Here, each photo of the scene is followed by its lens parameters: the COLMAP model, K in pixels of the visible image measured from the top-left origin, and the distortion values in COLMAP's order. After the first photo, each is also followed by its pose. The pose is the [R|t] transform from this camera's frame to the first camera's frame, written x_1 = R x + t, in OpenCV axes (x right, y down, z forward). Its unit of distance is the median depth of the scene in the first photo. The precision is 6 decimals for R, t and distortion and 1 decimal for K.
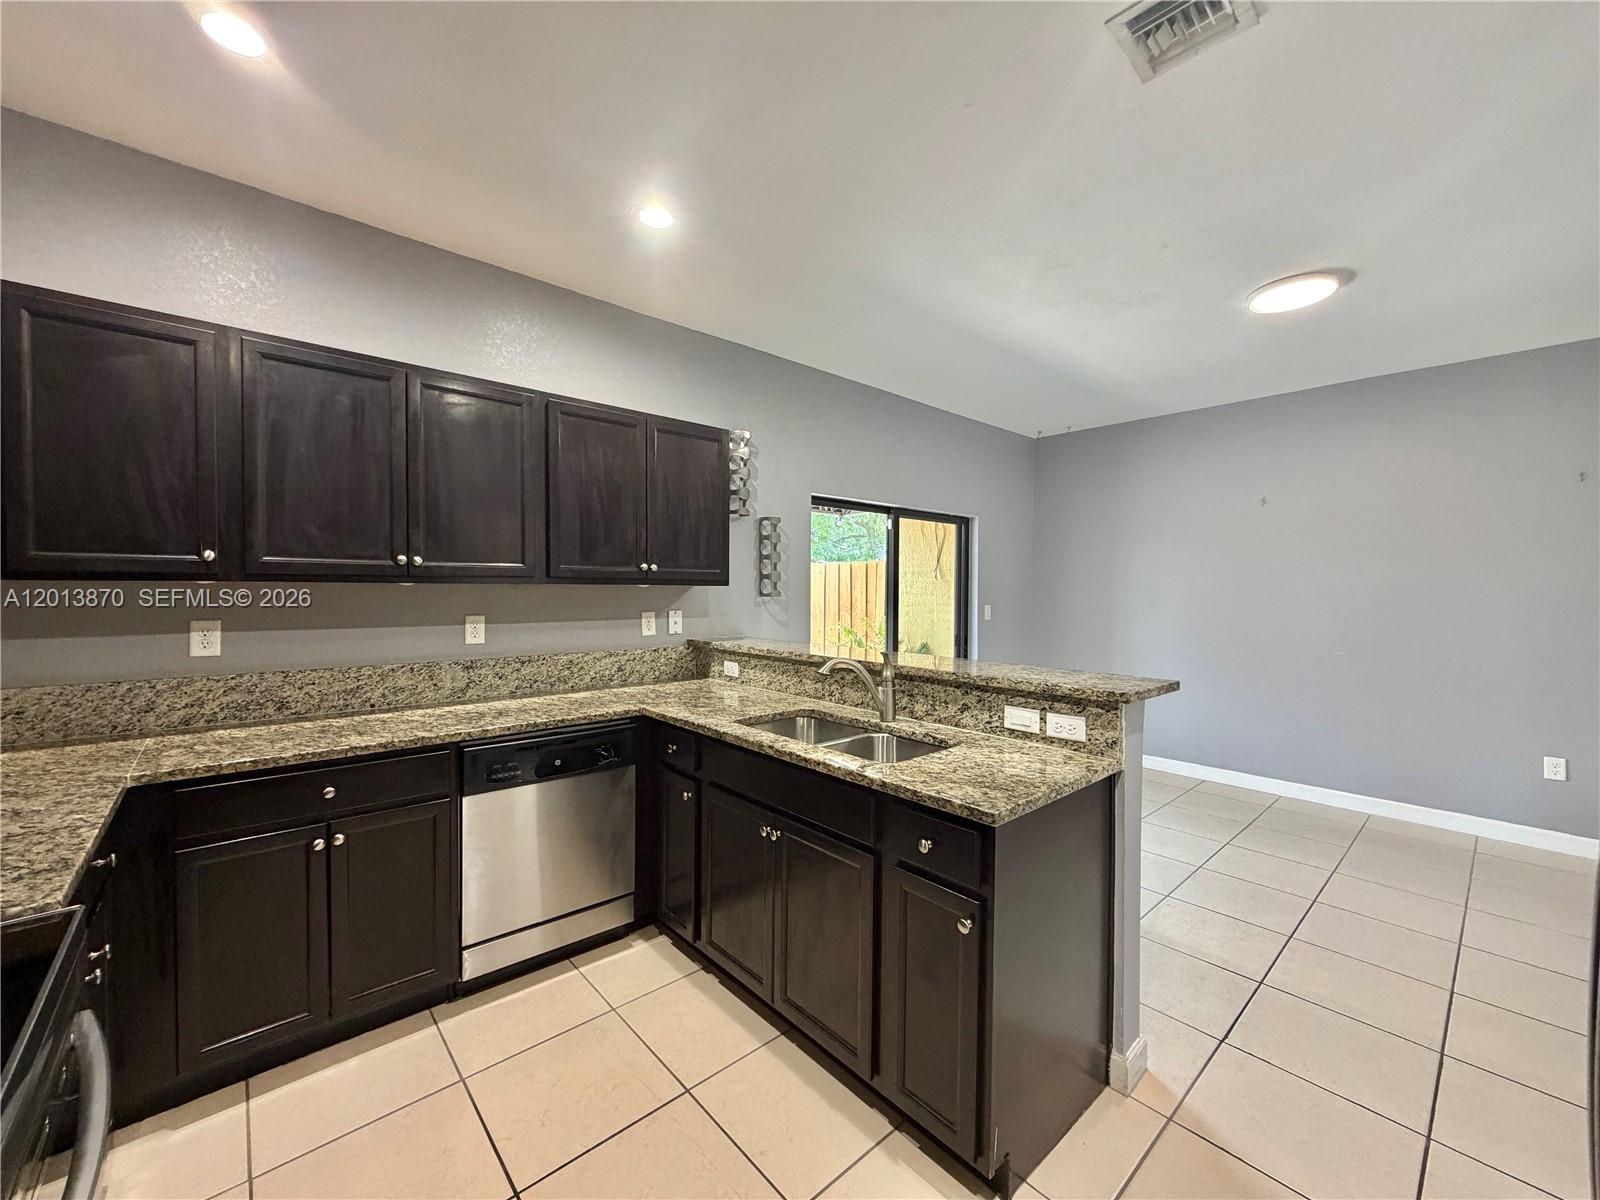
lens RADIAL K [[637.6, 0, 795.6], [0, 637.6, 600.3], [0, 0, 1]] dist [-0.000636, 0.000040]
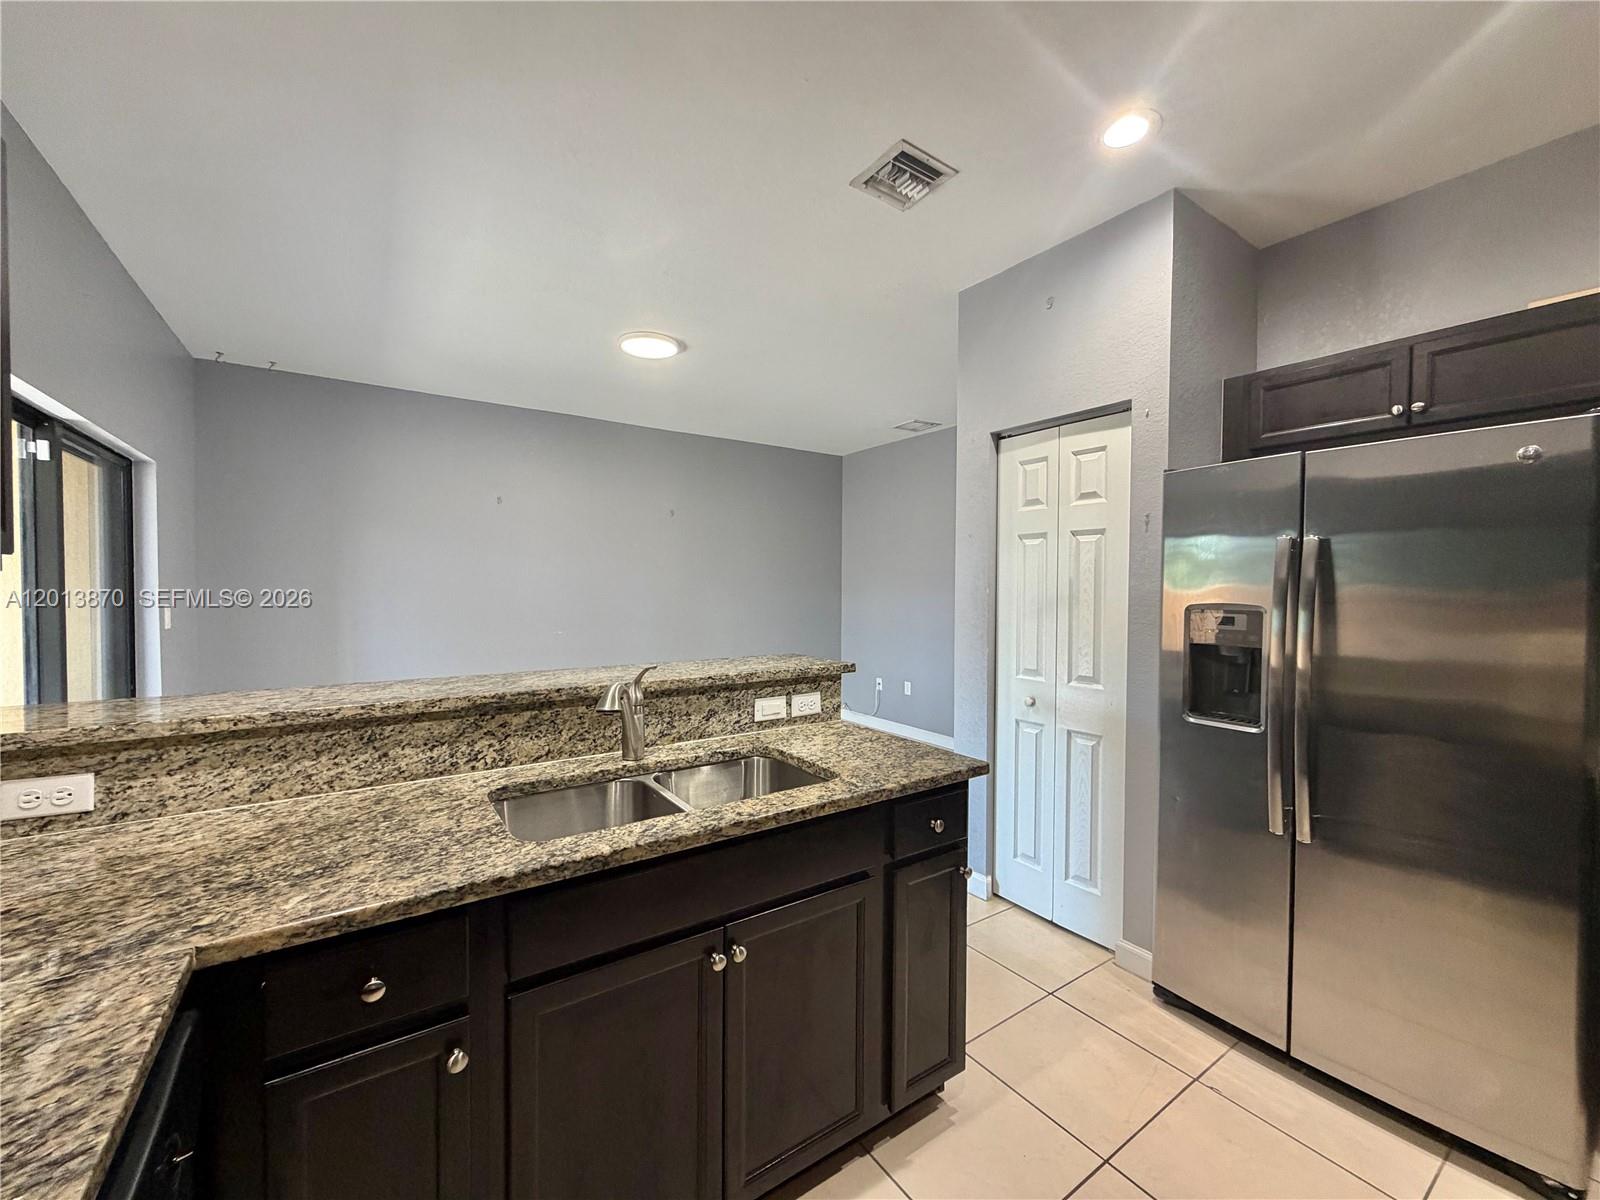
lens RADIAL K [[637.6, 0, 795.6], [0, 637.6, 600.3], [0, 0, 1]] dist [-0.000636, 0.000040]
pose [[0.122834, -0.029145, 0.991999, -0.582382], [0.014924, 0.999510, 0.027518, -0.013546], [-0.992315, 0.011425, 0.123209, 0.742559]]
